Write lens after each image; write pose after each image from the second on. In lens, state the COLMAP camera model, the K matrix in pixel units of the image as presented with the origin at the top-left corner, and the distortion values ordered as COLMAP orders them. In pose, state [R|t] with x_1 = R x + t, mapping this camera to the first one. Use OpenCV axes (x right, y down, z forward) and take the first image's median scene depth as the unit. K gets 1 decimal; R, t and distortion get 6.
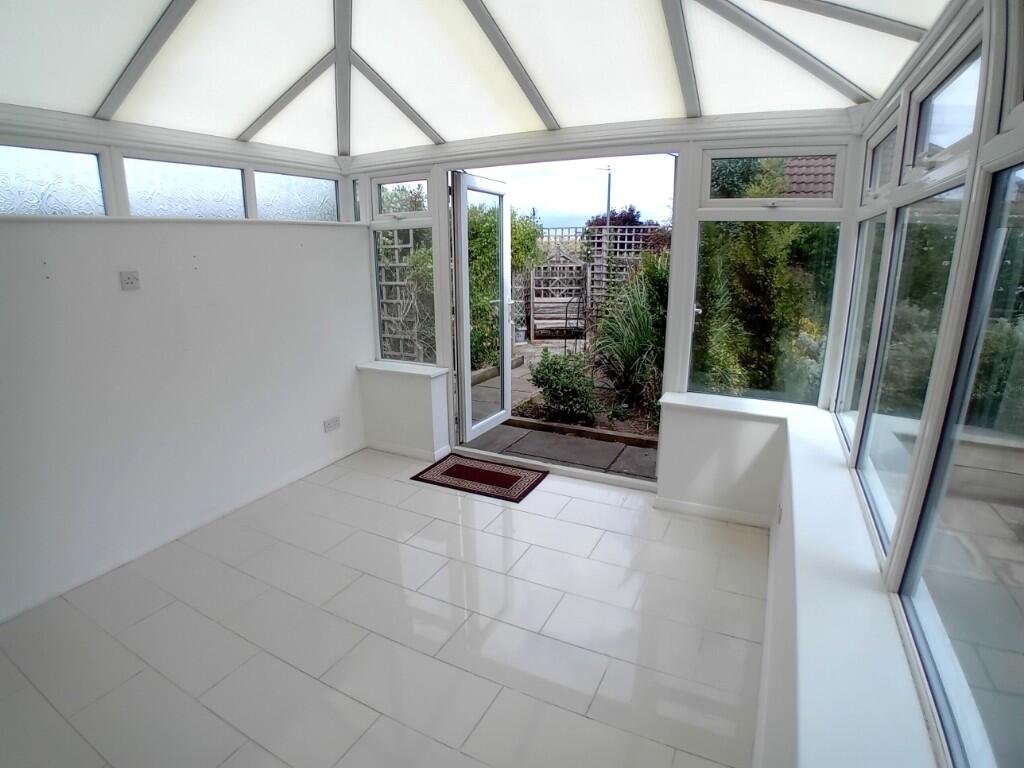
lens RADIAL K [[516.7, 0, 500.2], [0, 516.7, 390.6], [0, 0, 1]] dist [-0.142268, 0.034759]
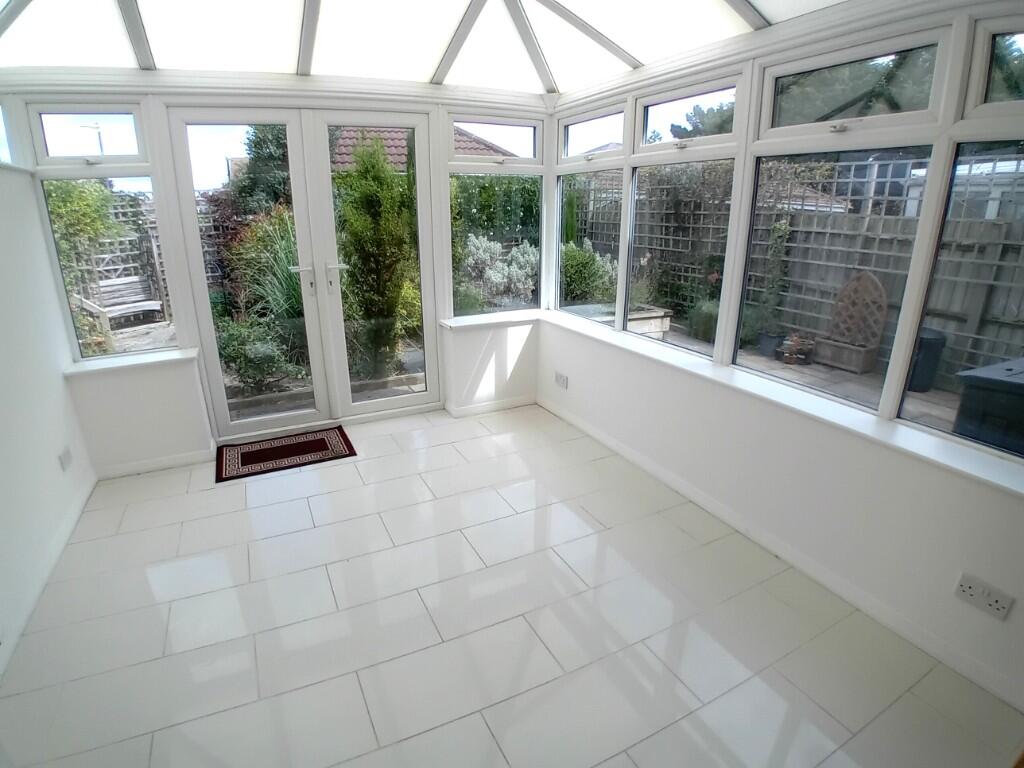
lens RADIAL K [[516.7, 0, 500.2], [0, 516.7, 390.6], [0, 0, 1]] dist [-0.142268, 0.034759]
pose [[0.595336, -0.256822, 0.761326, -0.428000], [0.208087, 0.964494, 0.162640, -0.003593], [-0.776063, 0.061596, 0.627640, 0.127837]]
